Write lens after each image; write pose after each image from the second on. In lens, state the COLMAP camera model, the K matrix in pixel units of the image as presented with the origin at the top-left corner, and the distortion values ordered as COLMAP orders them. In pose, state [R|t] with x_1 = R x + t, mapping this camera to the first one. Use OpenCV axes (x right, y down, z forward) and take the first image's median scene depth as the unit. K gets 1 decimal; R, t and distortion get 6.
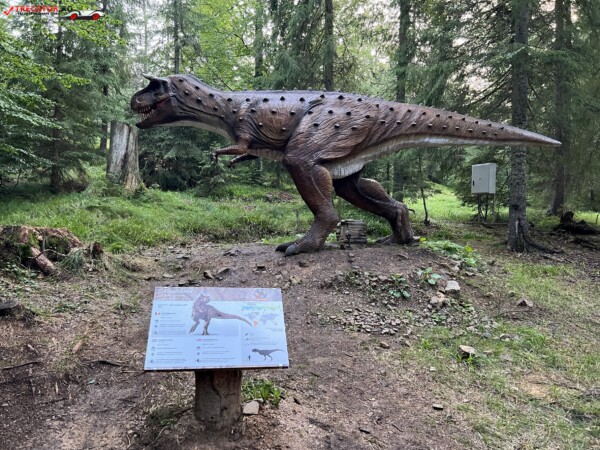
lens RADIAL K [[464.8, 0, 300.0], [0, 464.8, 225.0], [0, 0, 1]] dist [0.002917, -0.000093]
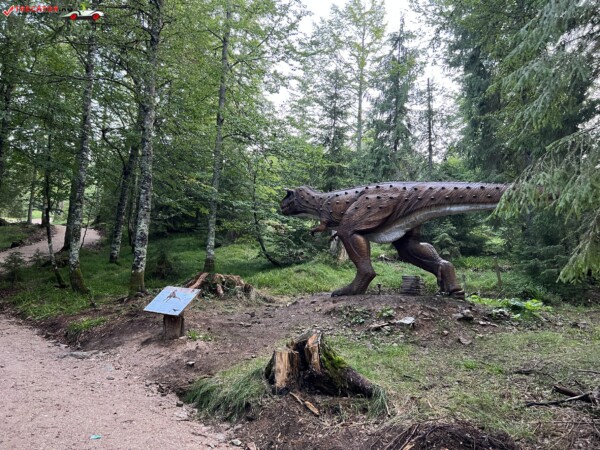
lens RADIAL K [[464.8, 0, 300.0], [0, 464.8, 225.0], [0, 0, 1]] dist [0.002917, -0.000093]
pose [[0.695853, -0.084068, -0.713247, 0.929236], [-0.052277, 0.984562, -0.167049, 0.092560], [0.716279, 0.153528, 0.680715, -0.126566]]
